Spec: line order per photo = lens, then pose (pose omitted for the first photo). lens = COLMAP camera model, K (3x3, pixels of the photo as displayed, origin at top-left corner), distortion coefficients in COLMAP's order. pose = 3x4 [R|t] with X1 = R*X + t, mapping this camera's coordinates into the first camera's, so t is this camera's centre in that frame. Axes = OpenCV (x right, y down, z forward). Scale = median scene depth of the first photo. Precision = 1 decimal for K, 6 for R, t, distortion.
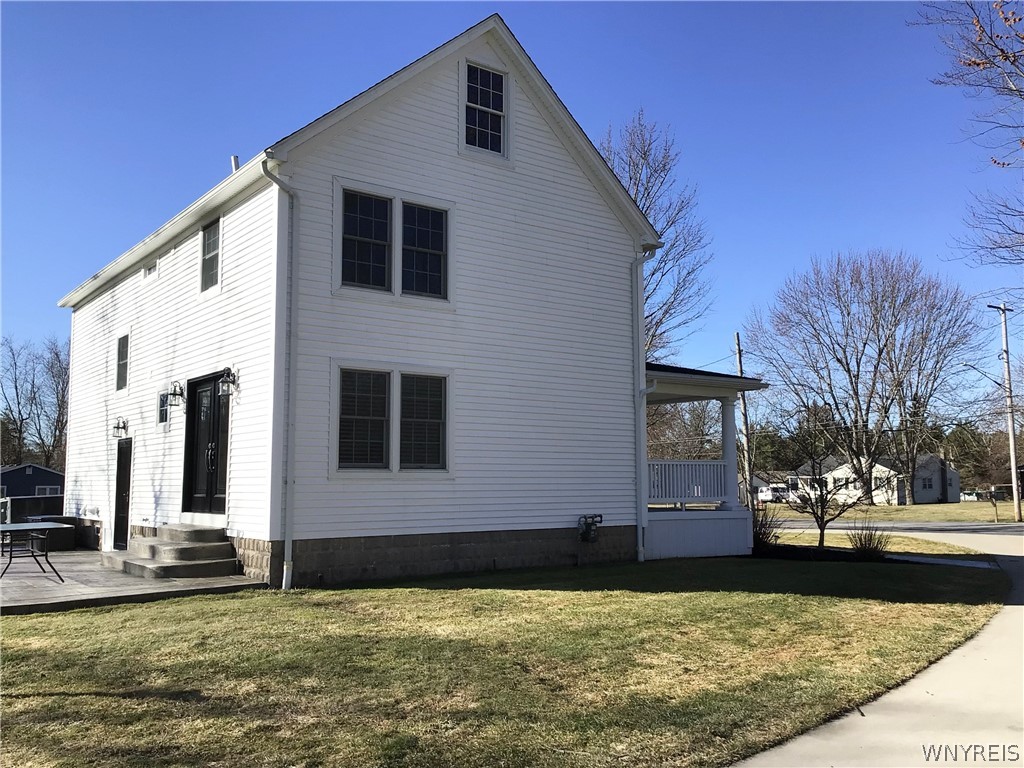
lens RADIAL K [[910.5, 0, 512.0], [0, 910.5, 384.0], [0, 0, 1]] dist [0.090873, -0.003540]
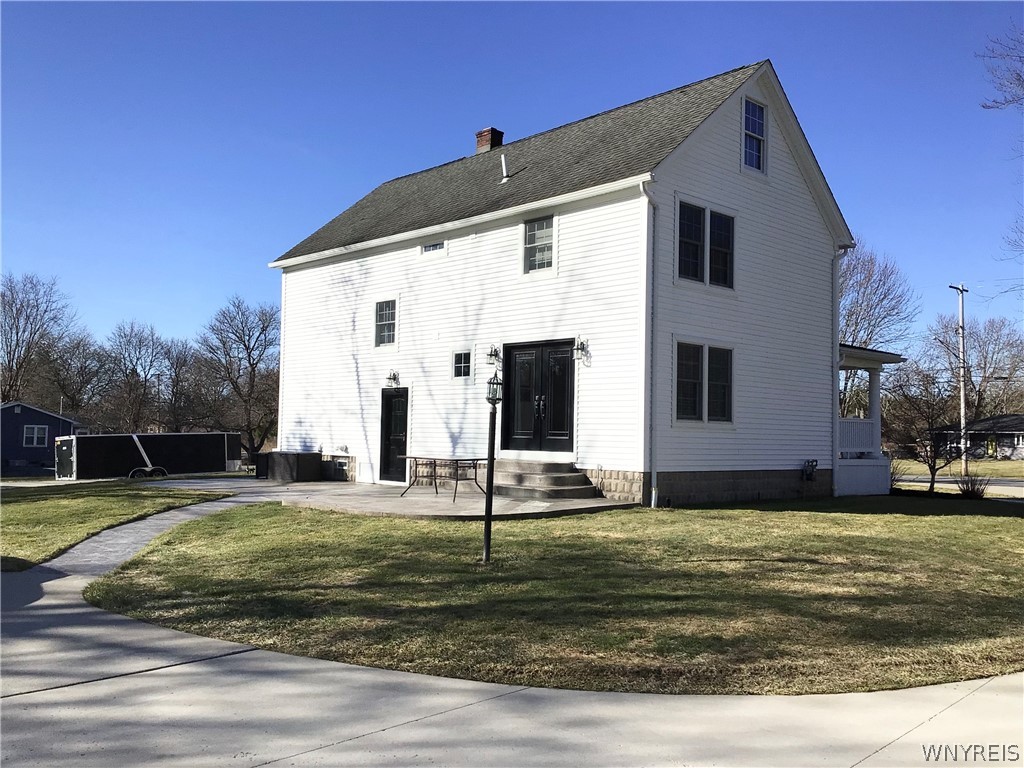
lens RADIAL K [[918.0, 0, 512.0], [0, 918.0, 384.0], [0, 0, 1]] dist [0.067733, -0.007373]
pose [[0.992996, 0.028364, 0.114695, -0.506800], [-0.034263, 0.998172, 0.049789, -0.012975], [-0.113073, -0.053370, 0.992152, -0.240414]]
